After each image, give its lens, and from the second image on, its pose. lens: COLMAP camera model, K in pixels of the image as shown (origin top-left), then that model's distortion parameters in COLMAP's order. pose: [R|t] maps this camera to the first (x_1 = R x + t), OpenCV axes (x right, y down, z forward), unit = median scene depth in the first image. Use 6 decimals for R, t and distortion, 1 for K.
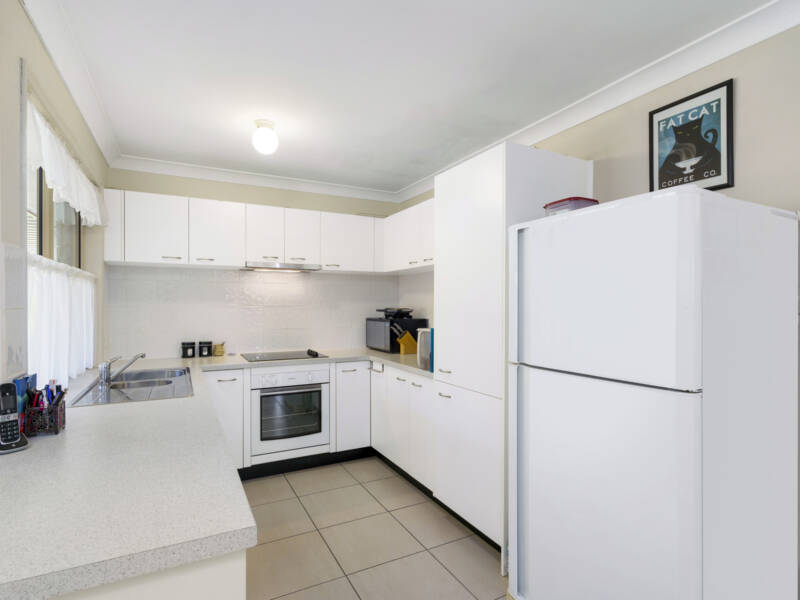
lens RADIAL K [[413.4, 0, 395.5], [0, 413.4, 303.6], [0, 0, 1]] dist [-0.001410, -0.000290]
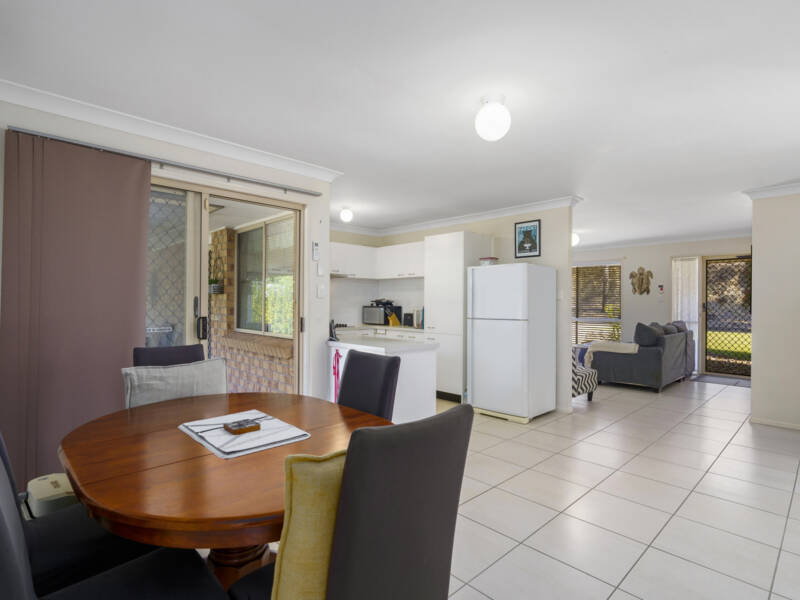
lens RADIAL K [[413.4, 0, 403.5], [0, 413.4, 300.0], [0, 0, 1]] dist [-0.001410, -0.000290]
pose [[0.959928, 0.005304, 0.280196, -0.793788], [-0.004908, 0.999986, -0.002114, 0.029751], [-0.280204, 0.000654, 0.959940, -1.315085]]
